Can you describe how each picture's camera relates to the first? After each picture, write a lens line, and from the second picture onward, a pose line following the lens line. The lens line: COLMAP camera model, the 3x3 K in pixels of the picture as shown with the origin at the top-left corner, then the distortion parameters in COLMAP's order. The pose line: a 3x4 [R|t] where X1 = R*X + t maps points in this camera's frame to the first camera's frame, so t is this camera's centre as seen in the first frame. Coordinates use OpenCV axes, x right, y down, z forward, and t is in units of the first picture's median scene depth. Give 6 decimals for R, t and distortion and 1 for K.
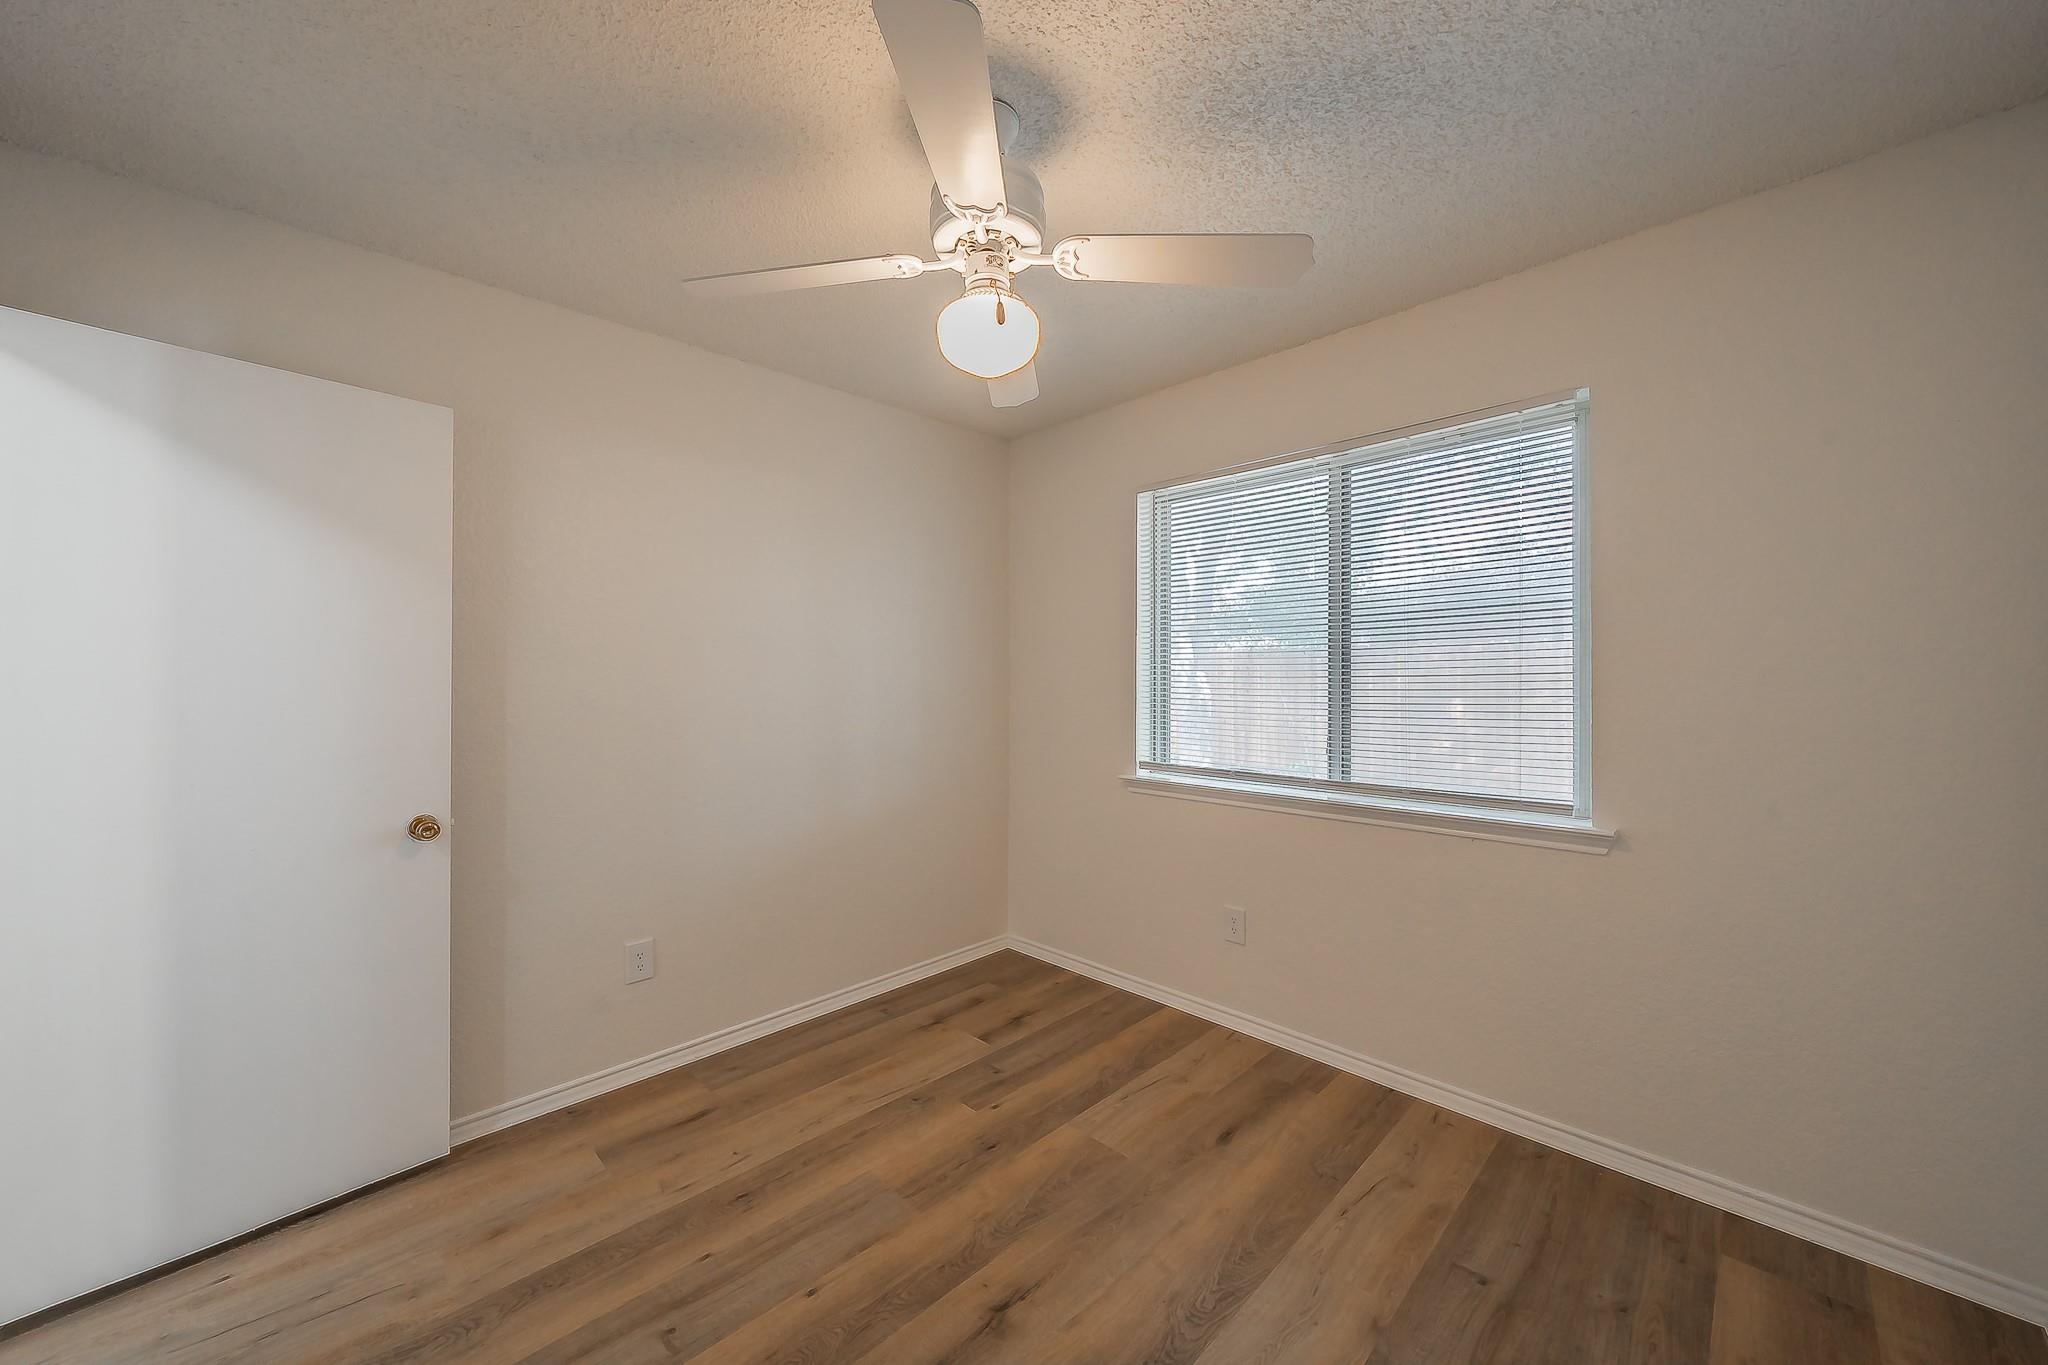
lens RADIAL K [[759.4, 0, 1057.9], [0, 759.4, 692.5], [0, 0, 1]] dist [0.002403, -0.000125]
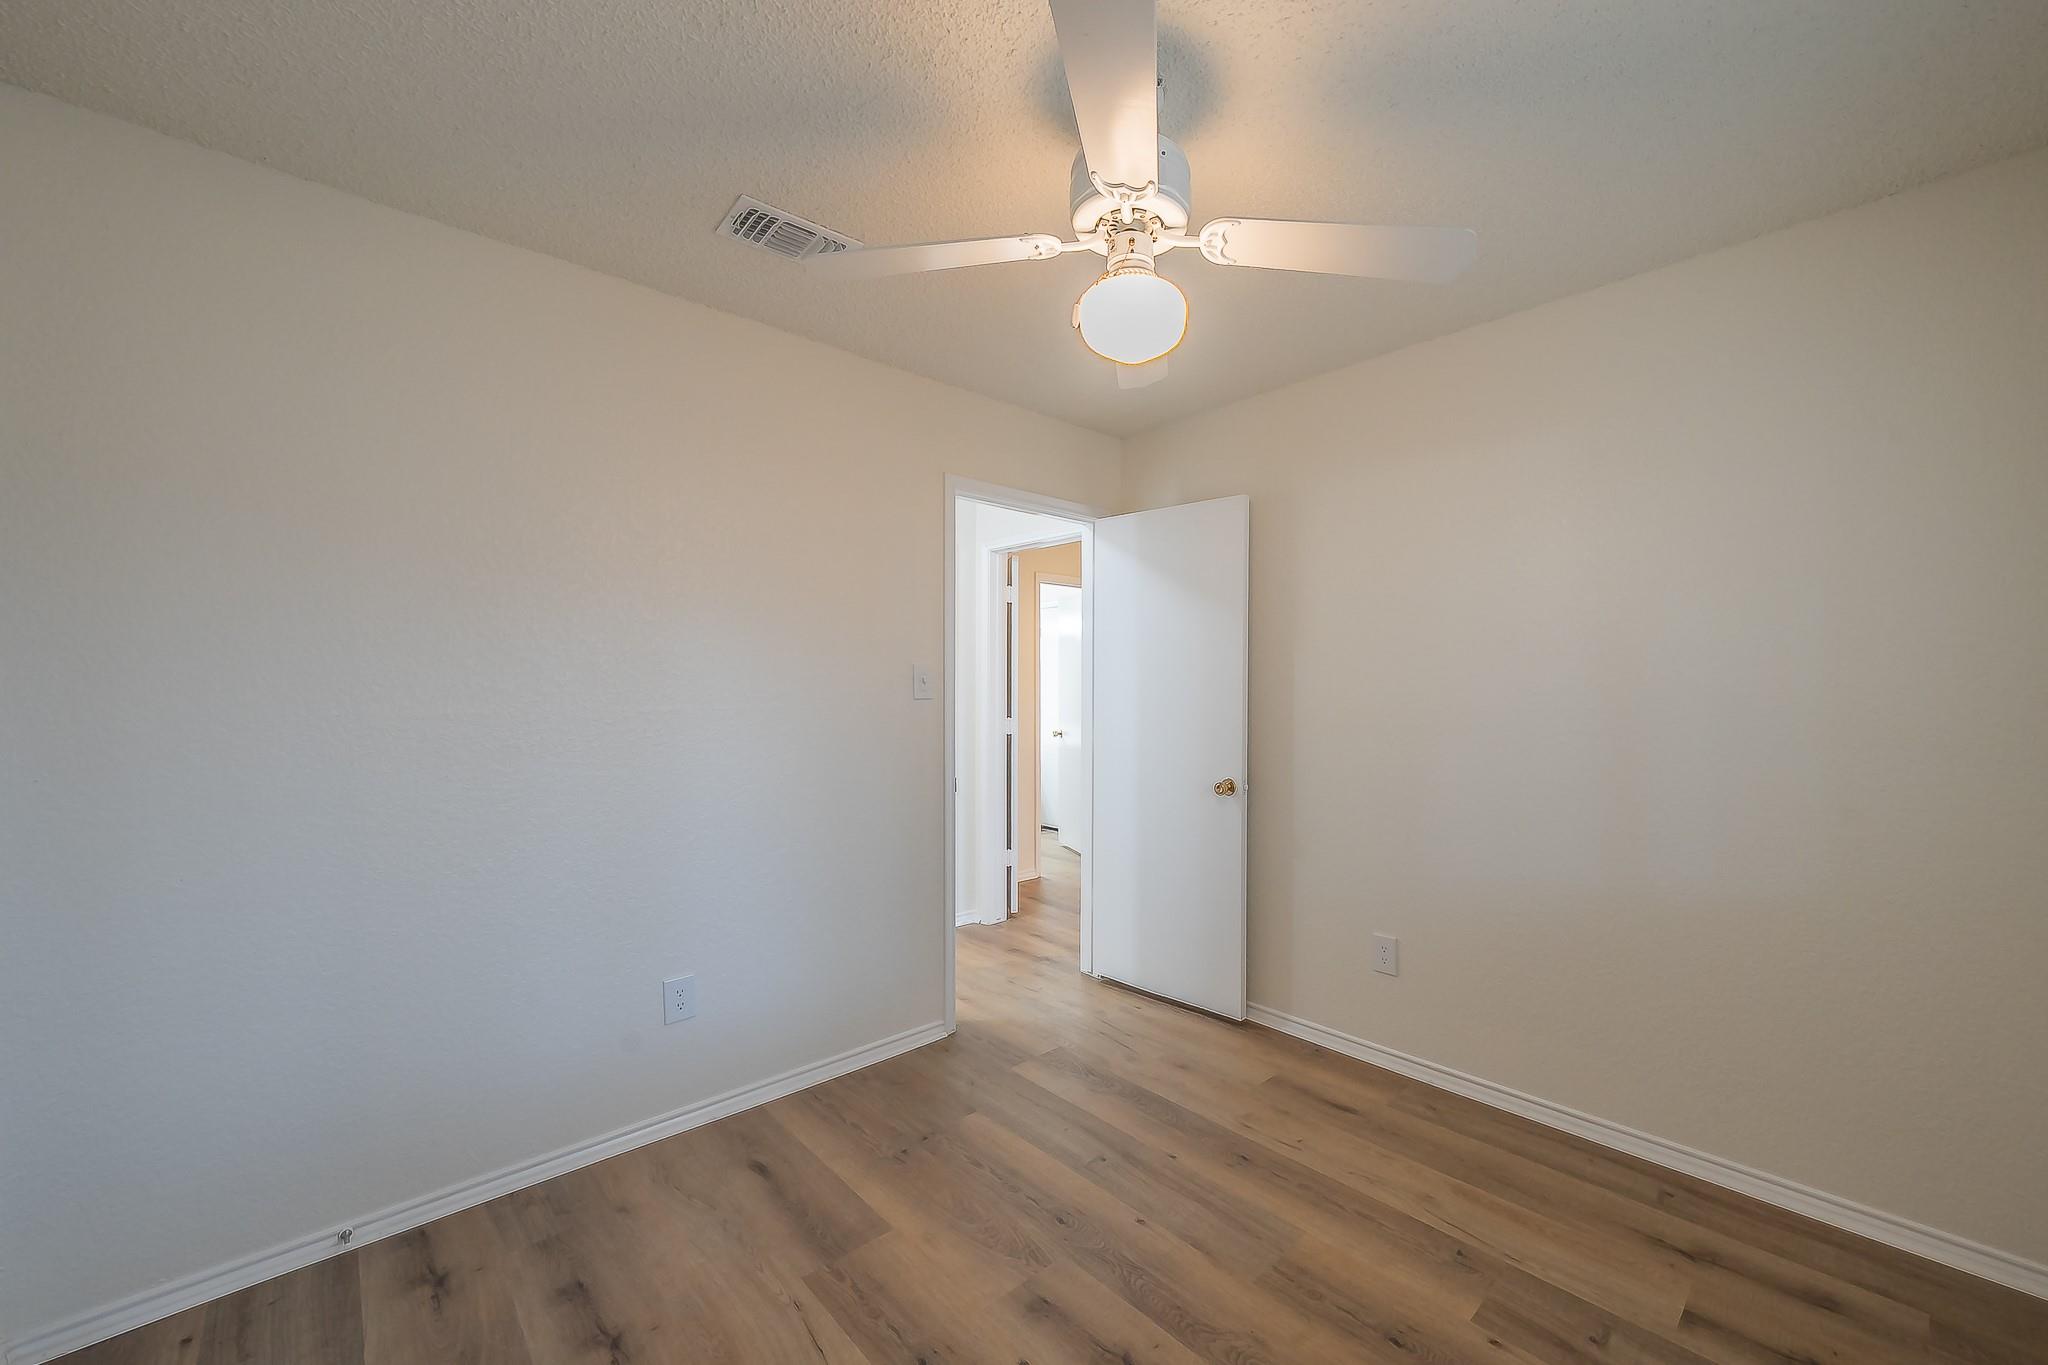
lens RADIAL K [[759.4, 0, 1025.6], [0, 759.4, 685.6], [0, 0, 1]] dist [0.002403, -0.000125]
pose [[-0.054103, 0.000666, -0.998535, 0.615178], [-0.019988, 0.999799, 0.001750, -0.009335], [0.998335, 0.020053, -0.054079, 0.652765]]
